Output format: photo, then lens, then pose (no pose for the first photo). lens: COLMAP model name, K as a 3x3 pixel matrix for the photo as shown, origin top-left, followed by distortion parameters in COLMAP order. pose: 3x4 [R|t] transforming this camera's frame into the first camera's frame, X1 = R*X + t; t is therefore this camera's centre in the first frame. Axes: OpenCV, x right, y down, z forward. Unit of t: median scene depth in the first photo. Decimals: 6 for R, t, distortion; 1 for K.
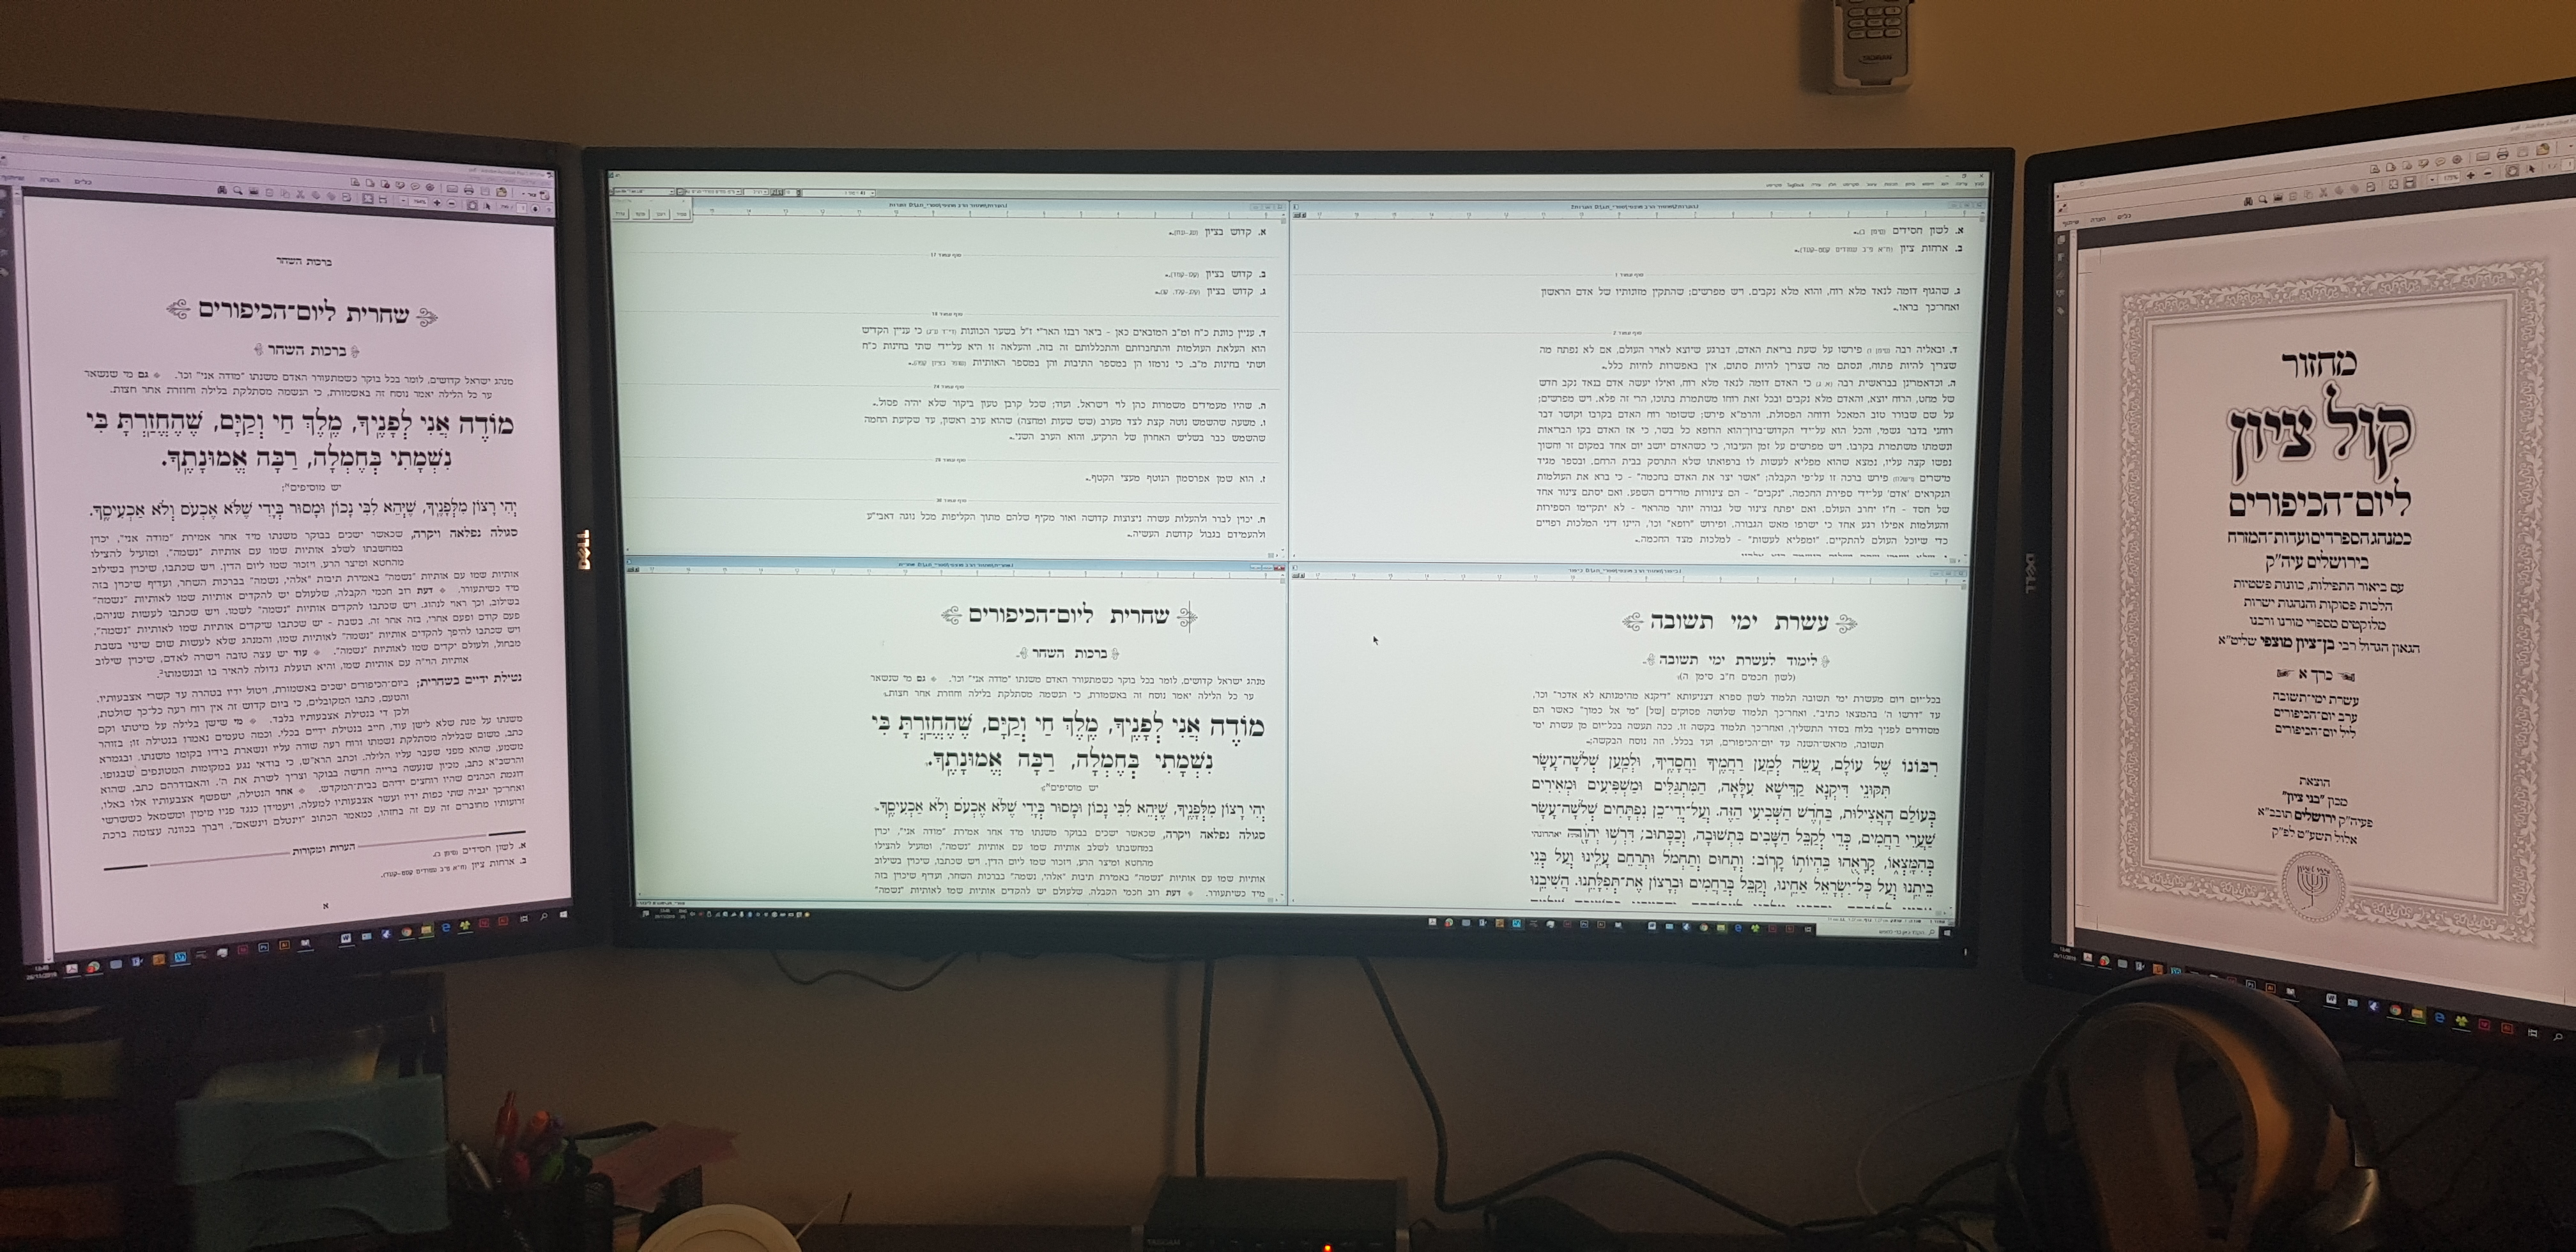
lens RADIAL K [[2038.8, 0, 1291.6], [0, 2038.8, 632.2], [0, 0, 1]] dist [0.010188, 0.000870]
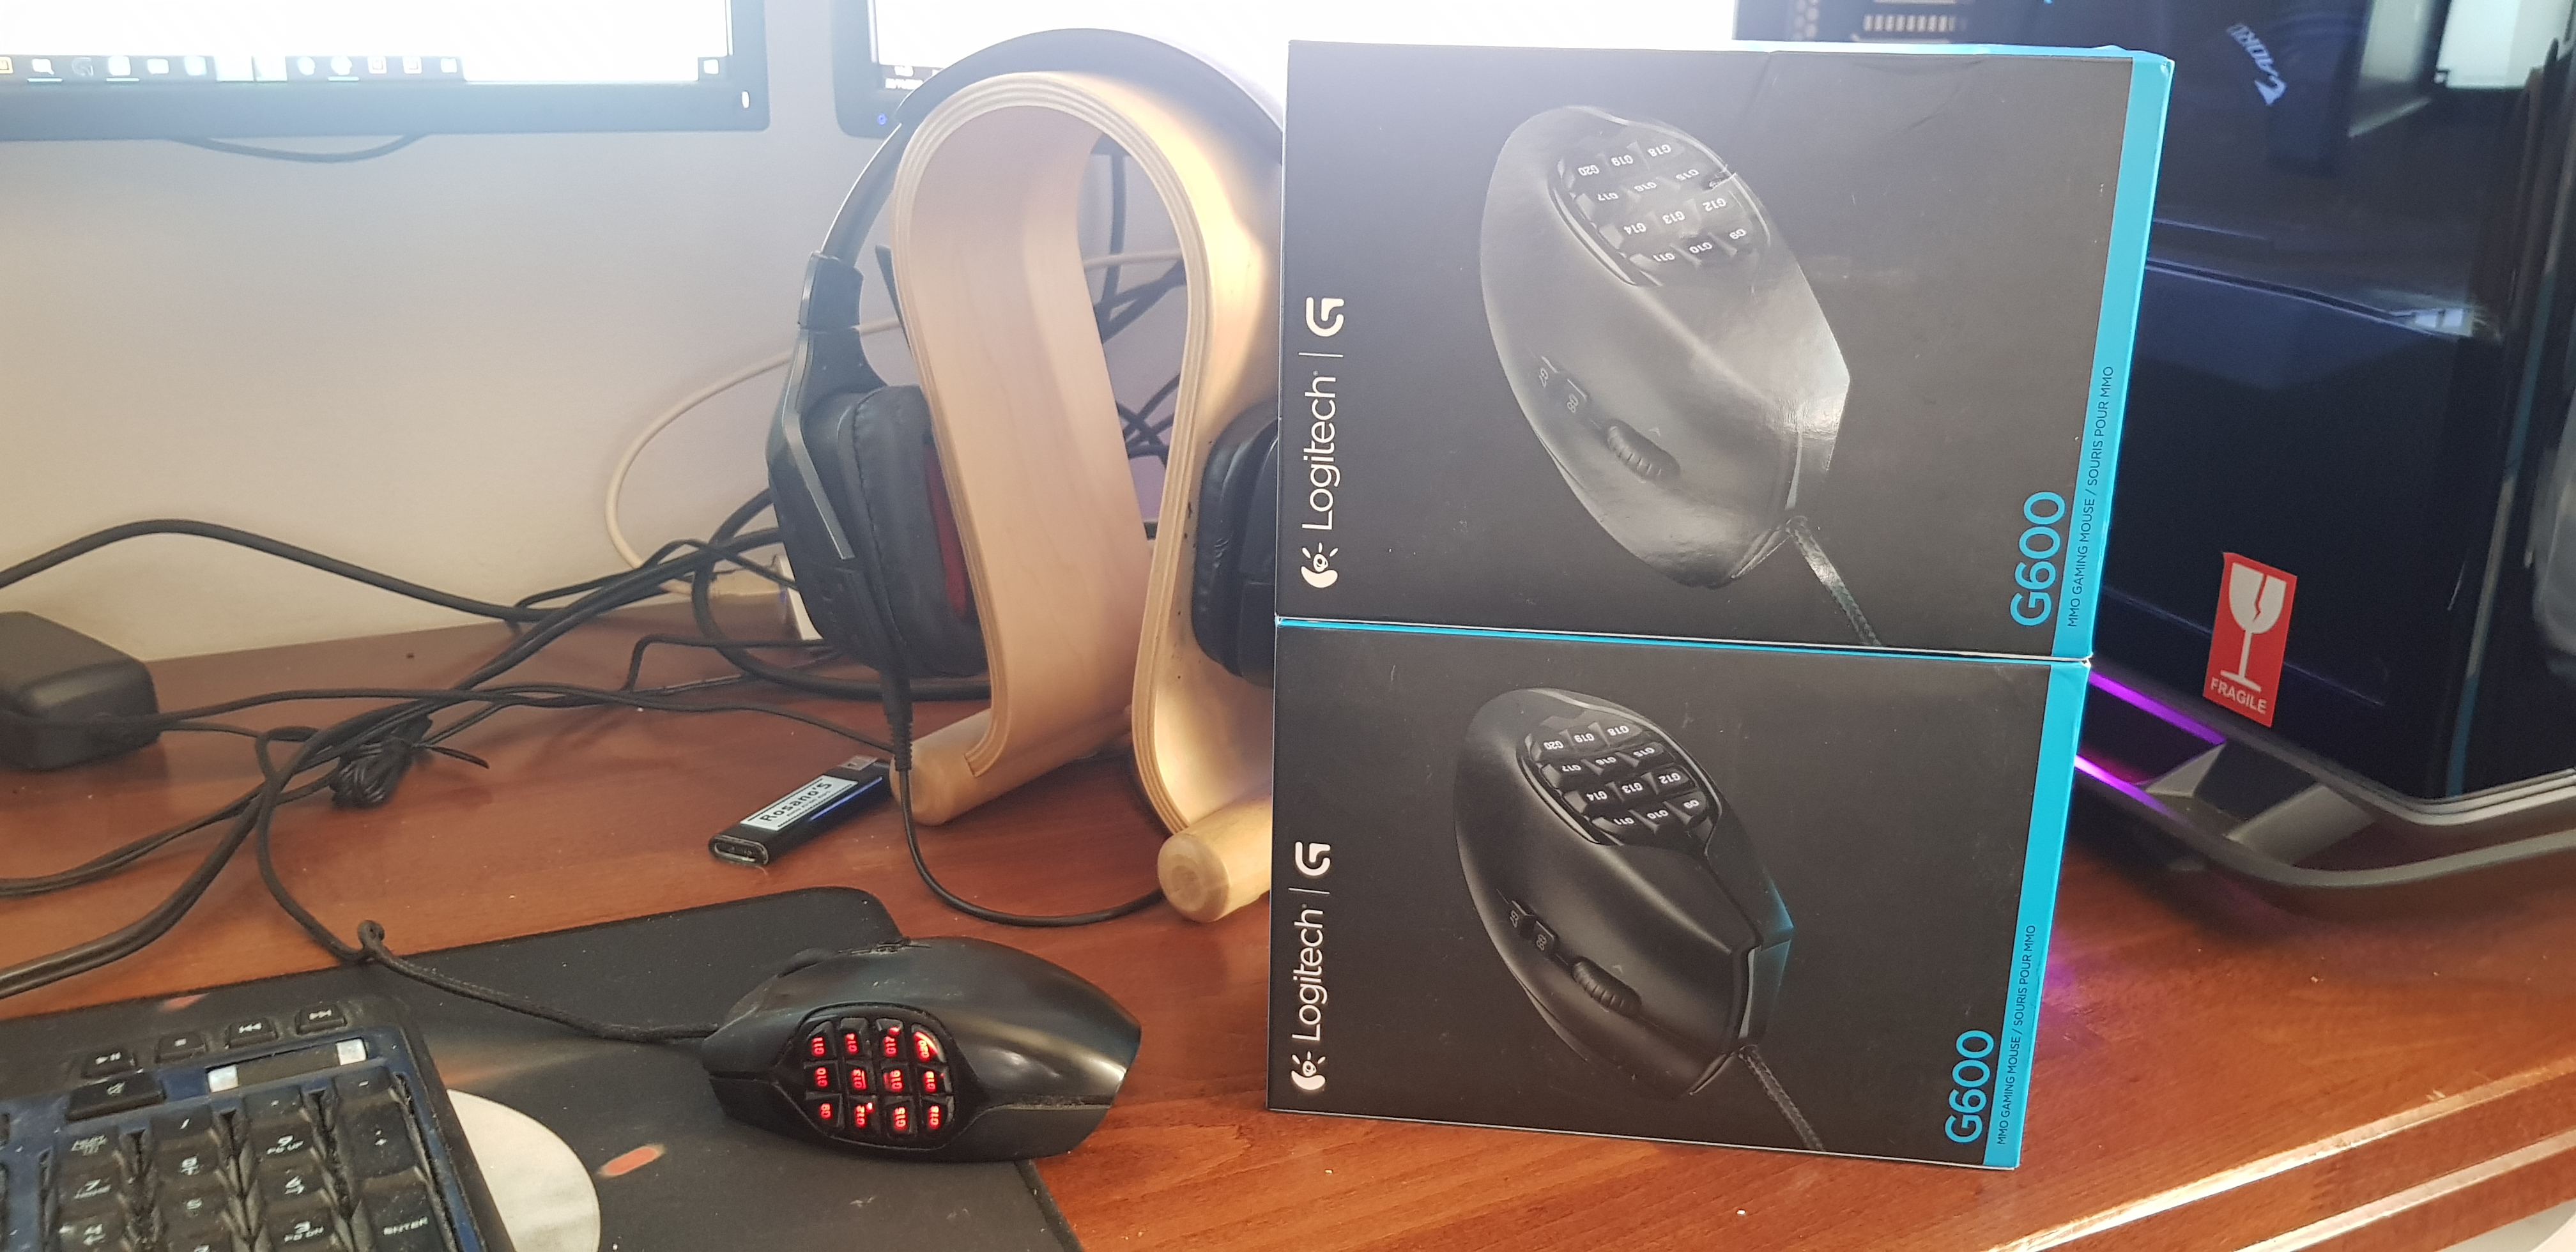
lens RADIAL K [[2038.8, 0, 1287.2], [0, 2038.8, 627.7], [0, 0, 1]] dist [0.010188, 0.000870]
pose [[0.883420, -0.138992, 0.447494, 0.182860], [0.012750, 0.961772, 0.273556, 0.140845], [-0.468409, -0.235959, 0.851420, 0.395553]]
